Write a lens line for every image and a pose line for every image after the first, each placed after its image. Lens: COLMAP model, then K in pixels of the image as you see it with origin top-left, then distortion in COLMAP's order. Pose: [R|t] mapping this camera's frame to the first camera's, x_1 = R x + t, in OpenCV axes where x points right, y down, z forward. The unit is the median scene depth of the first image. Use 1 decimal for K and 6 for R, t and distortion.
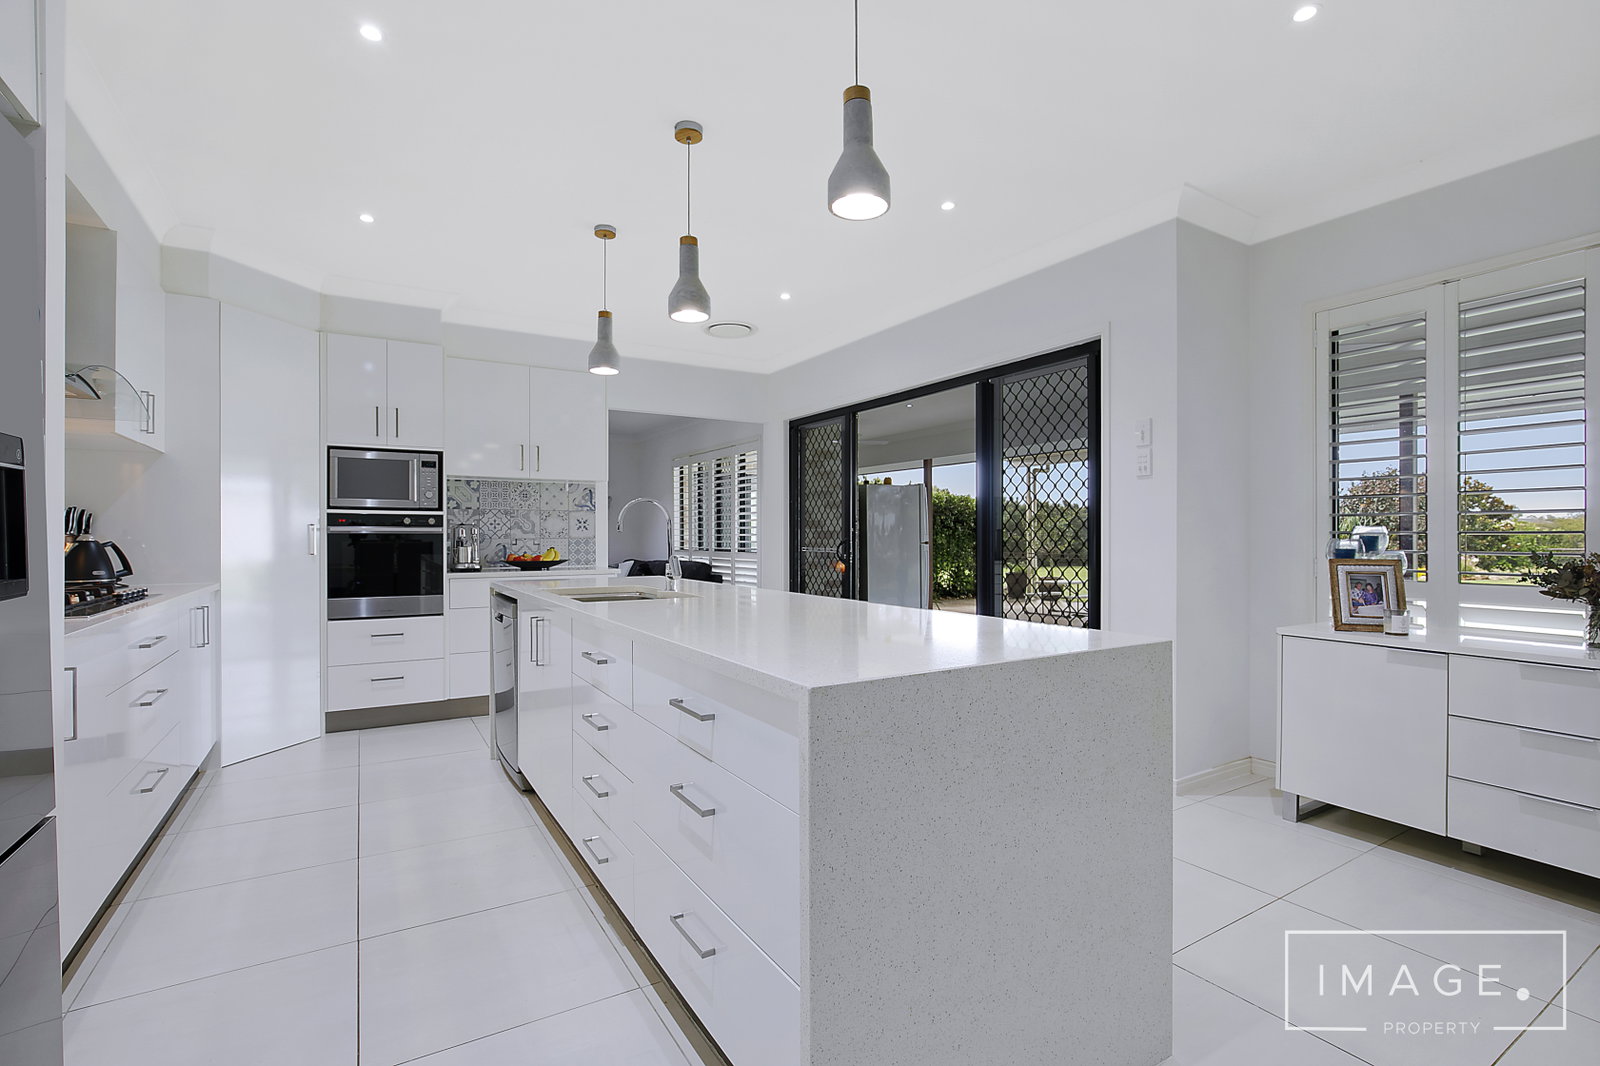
lens RADIAL K [[731.8, 0, 801.8], [0, 731.8, 538.2], [0, 0, 1]] dist [-0.000220, 0.000005]
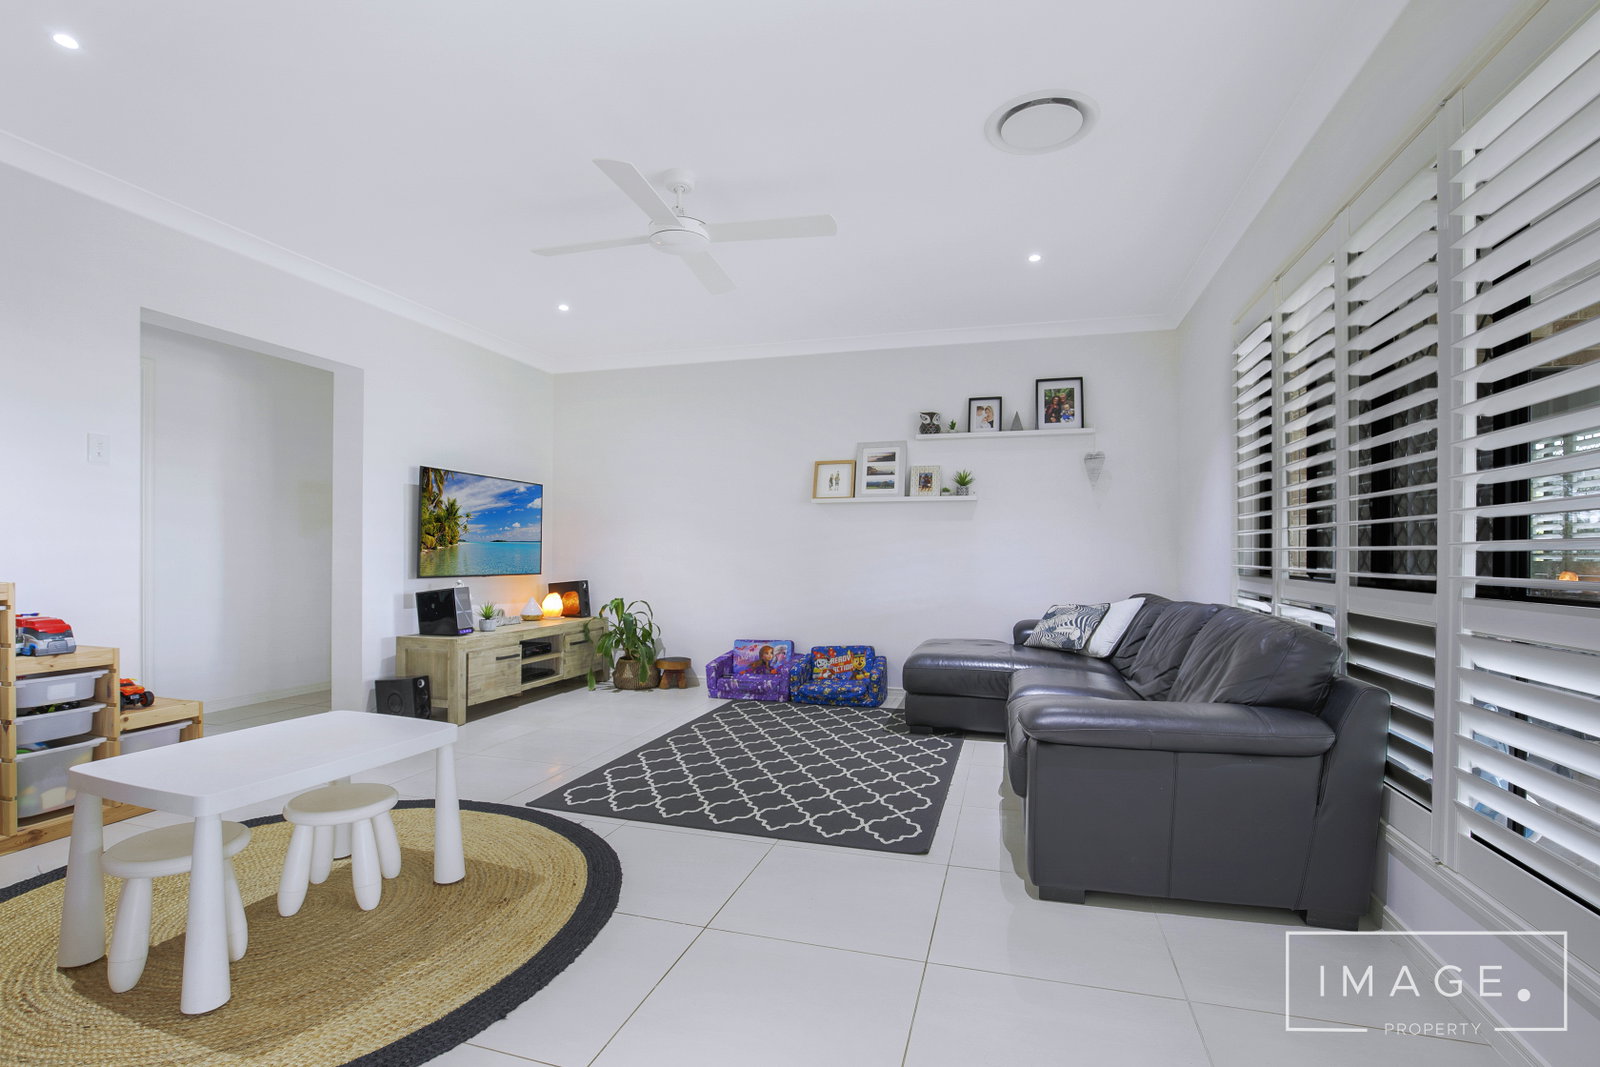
lens RADIAL K [[731.8, 0, 800.5], [0, 731.8, 543.8], [0, 0, 1]] dist [-0.000220, 0.000005]
pose [[-0.742683, -0.005160, -0.669623, 0.200860], [-0.000939, 0.999977, -0.006664, 0.005400], [0.669643, -0.004321, -0.742671, 1.031061]]
